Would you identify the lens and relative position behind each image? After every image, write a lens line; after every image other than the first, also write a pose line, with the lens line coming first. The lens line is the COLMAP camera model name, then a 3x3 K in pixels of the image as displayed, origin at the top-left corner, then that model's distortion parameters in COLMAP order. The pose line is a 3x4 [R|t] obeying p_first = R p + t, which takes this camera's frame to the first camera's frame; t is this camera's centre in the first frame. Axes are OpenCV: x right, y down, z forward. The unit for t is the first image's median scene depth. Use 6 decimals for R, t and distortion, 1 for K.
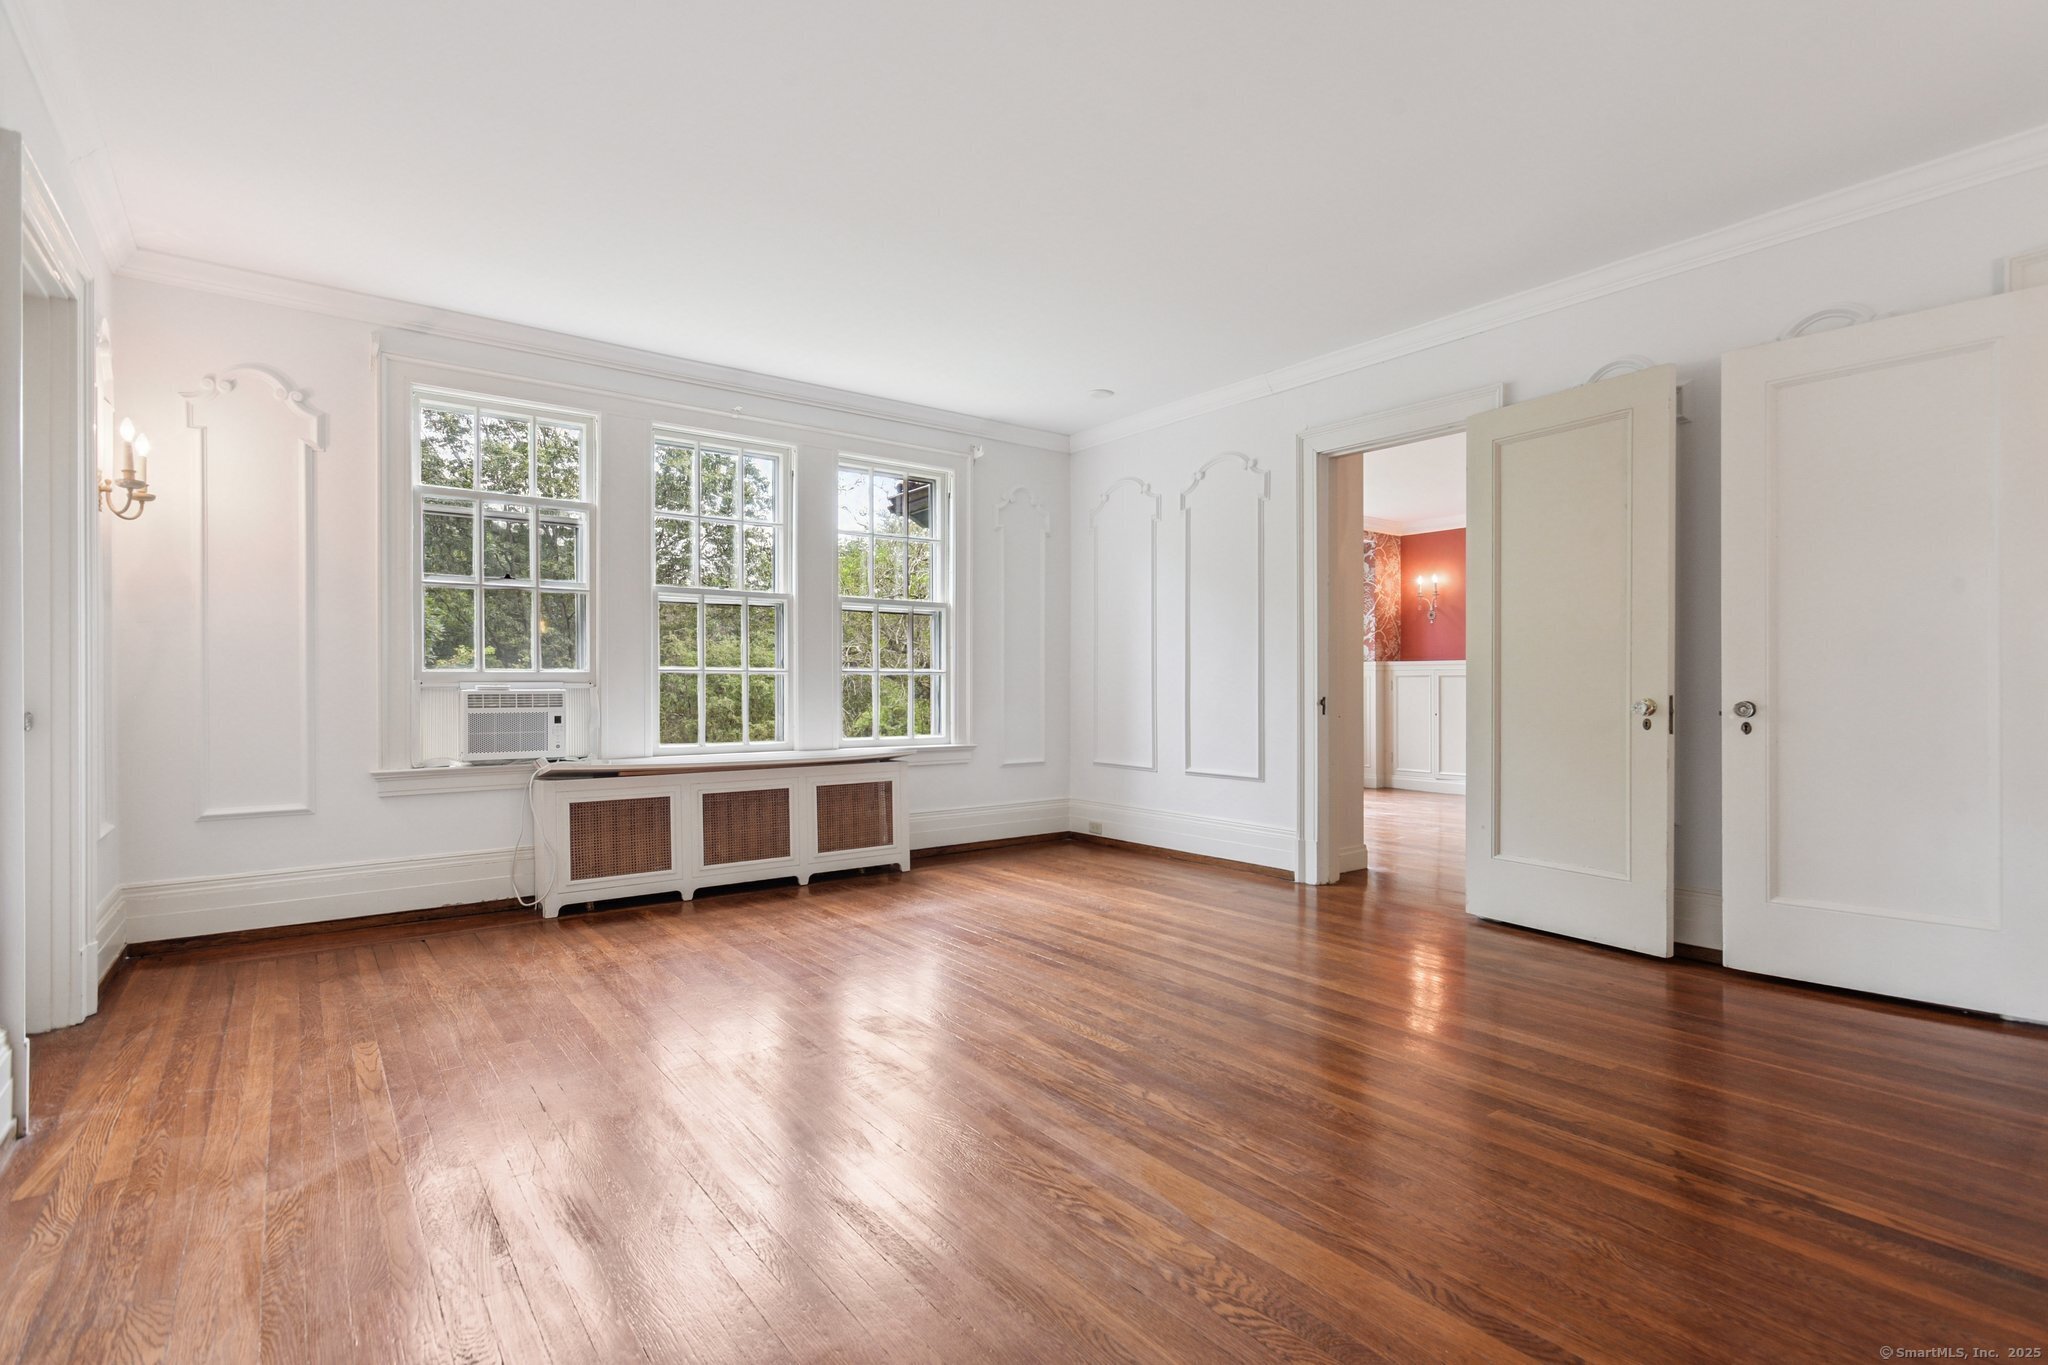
lens RADIAL K [[966.9, 0, 1025.5], [0, 966.9, 686.6], [0, 0, 1]] dist [-0.006032, 0.002820]
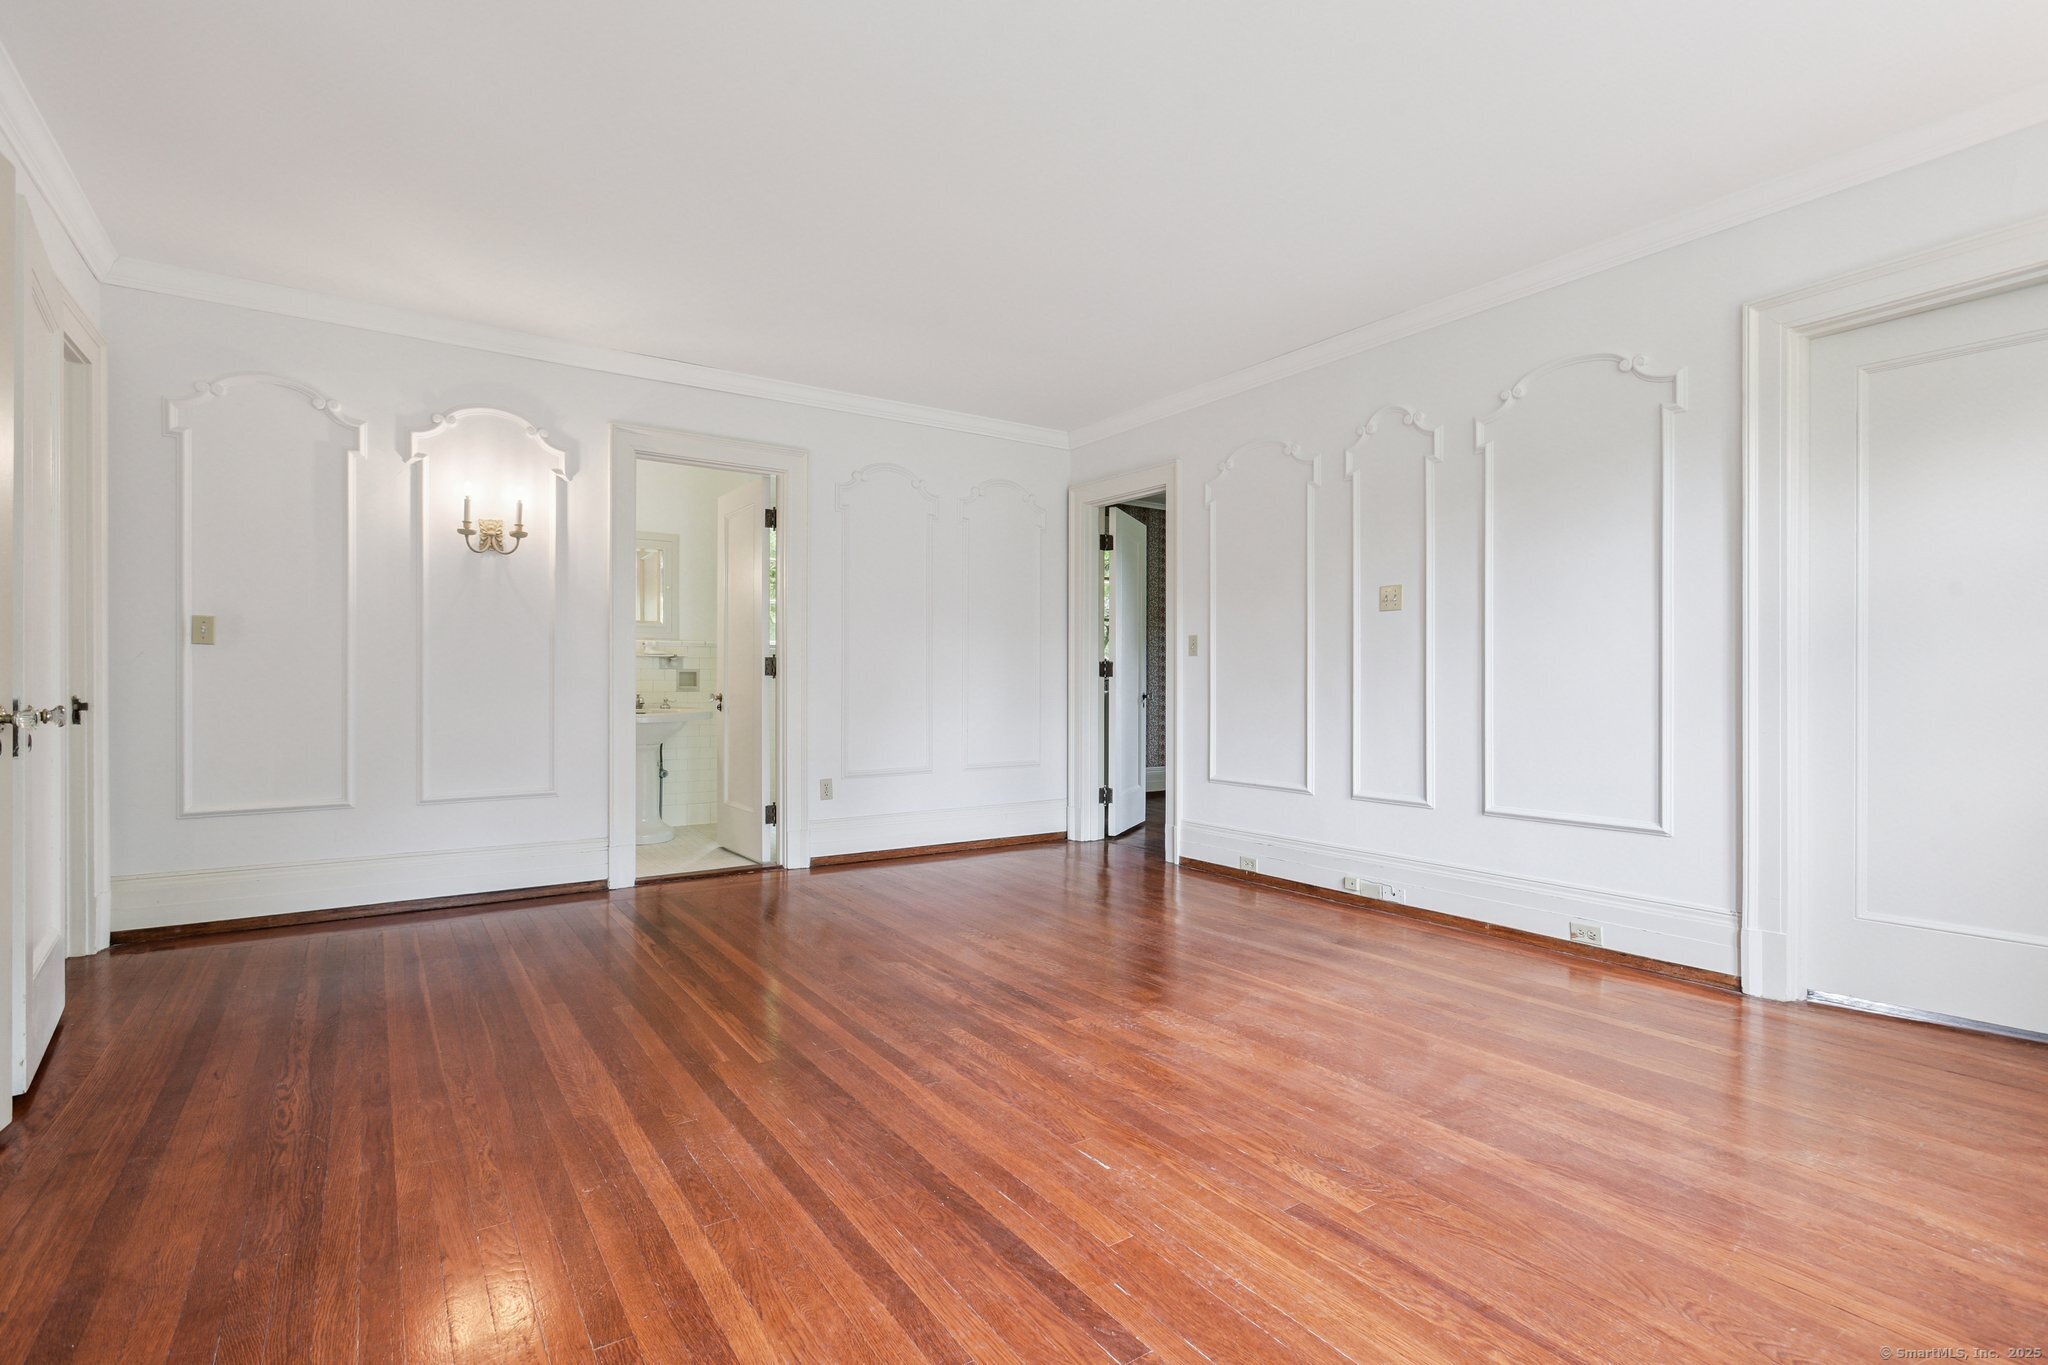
lens RADIAL K [[966.9, 0, 1023.2], [0, 966.9, 684.2], [0, 0, 1]] dist [-0.006032, 0.002820]
pose [[-0.998795, 0.002229, 0.049018, -0.020124], [0.002196, 0.999997, -0.000718, -0.000022], [-0.049020, -0.000609, -0.998798, 1.610140]]
